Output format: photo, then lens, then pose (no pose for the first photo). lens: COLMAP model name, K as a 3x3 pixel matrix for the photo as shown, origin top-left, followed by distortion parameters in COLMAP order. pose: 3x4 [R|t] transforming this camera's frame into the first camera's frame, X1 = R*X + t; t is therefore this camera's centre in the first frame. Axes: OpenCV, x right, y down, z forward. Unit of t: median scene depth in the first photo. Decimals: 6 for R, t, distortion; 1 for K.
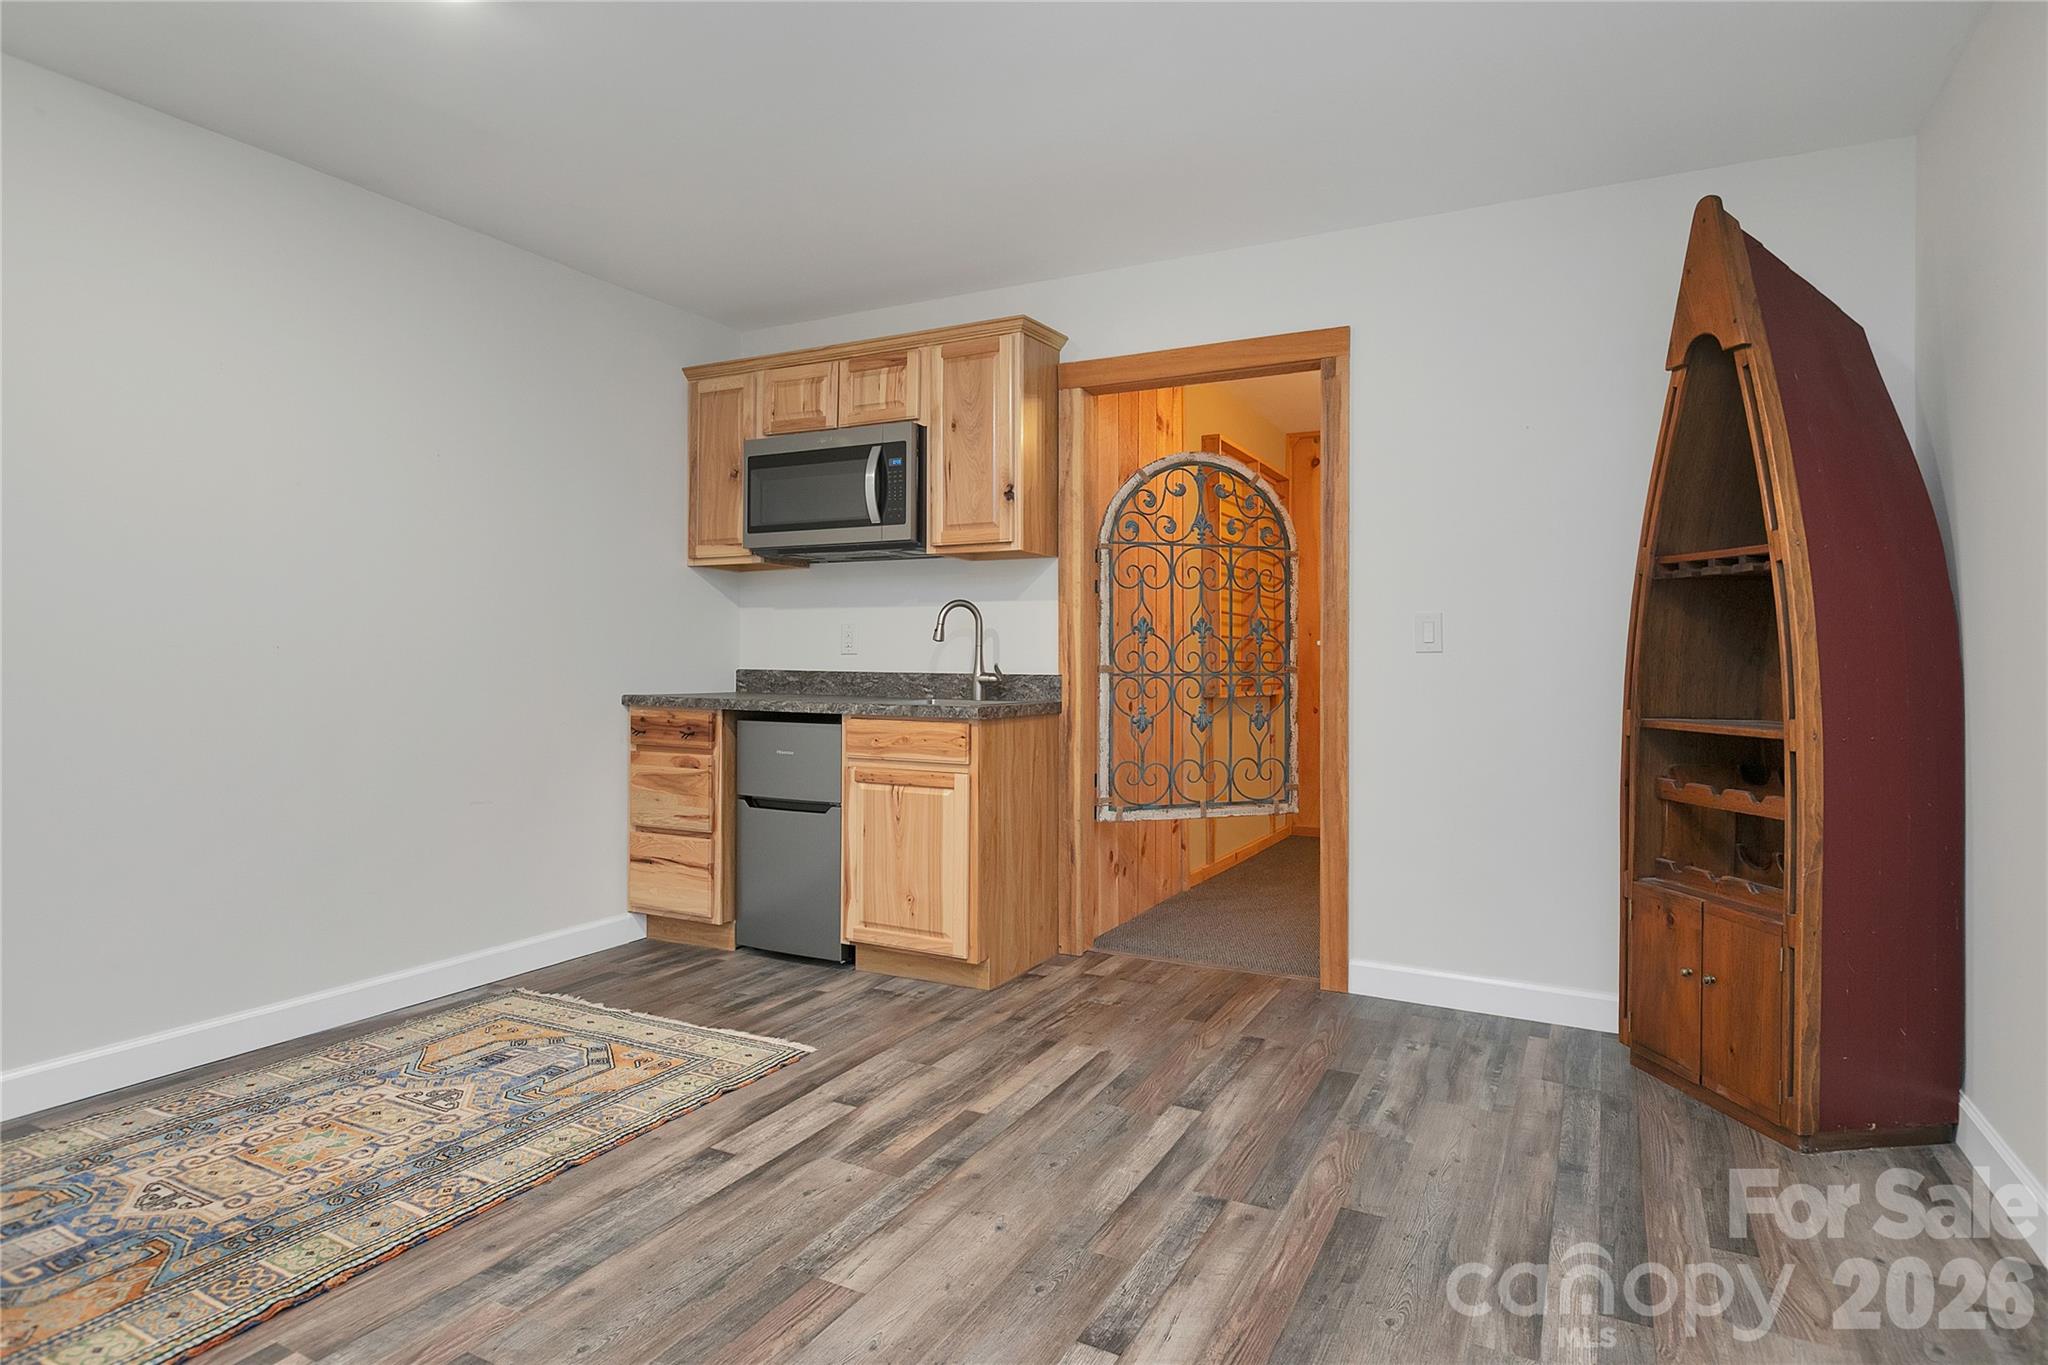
lens RADIAL K [[1109.9, 0, 1020.2], [0, 1109.9, 666.8], [0, 0, 1]] dist [0.000181, -0.001383]
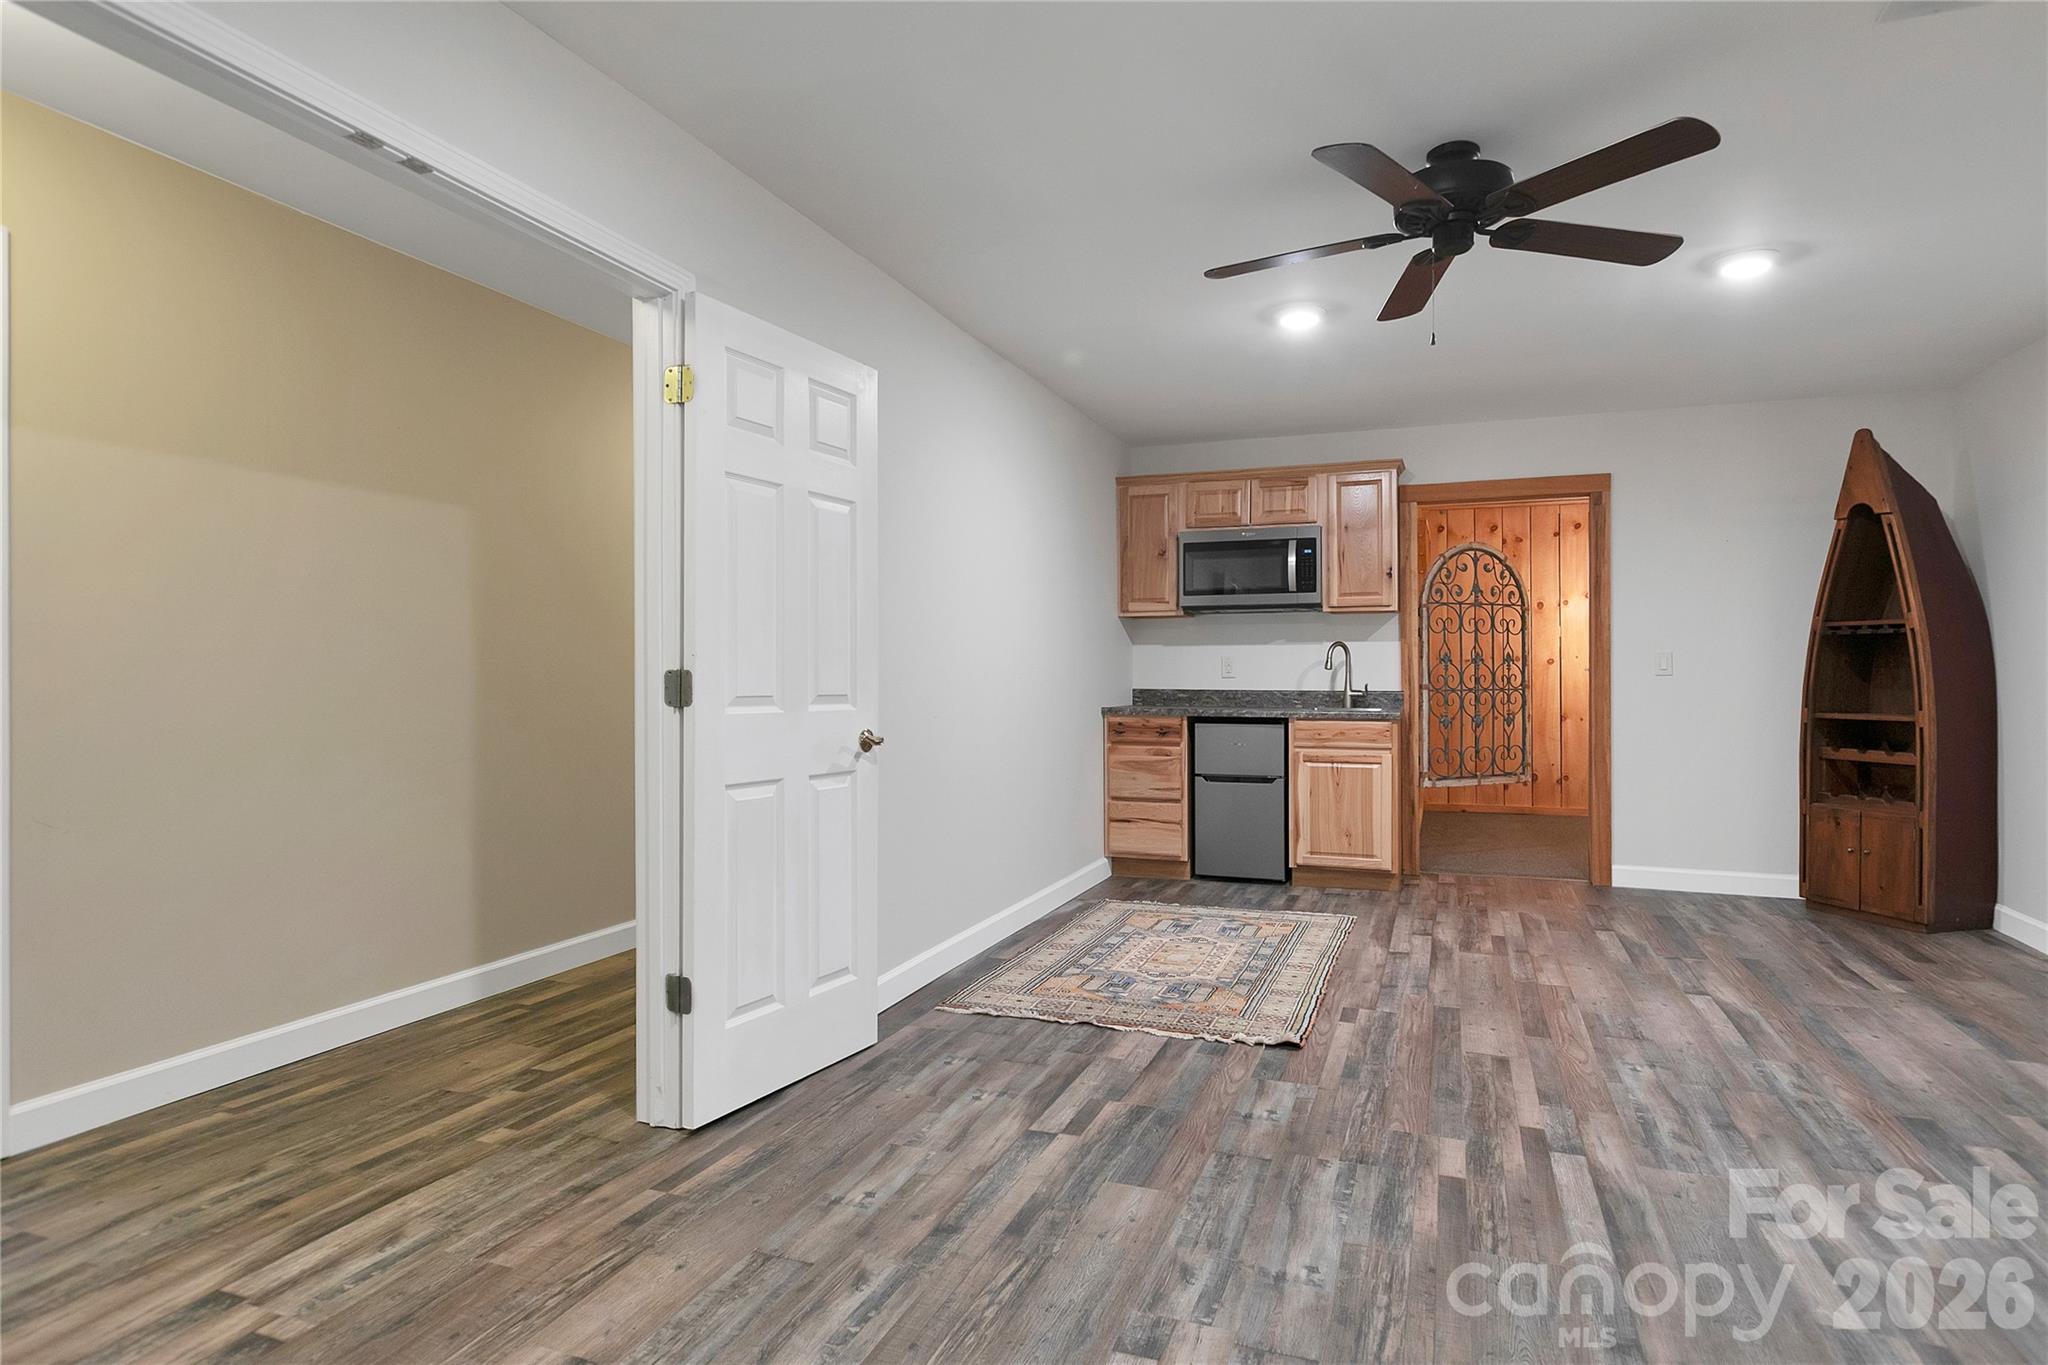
lens RADIAL K [[1109.9, 0, 1031.6], [0, 1109.9, 690.8], [0, 0, 1]] dist [0.000181, -0.001383]
pose [[0.993115, -0.007897, 0.116876, -0.700645], [0.007023, 0.999944, 0.007891, -0.009272], [-0.116932, -0.007016, 0.993115, -0.484886]]
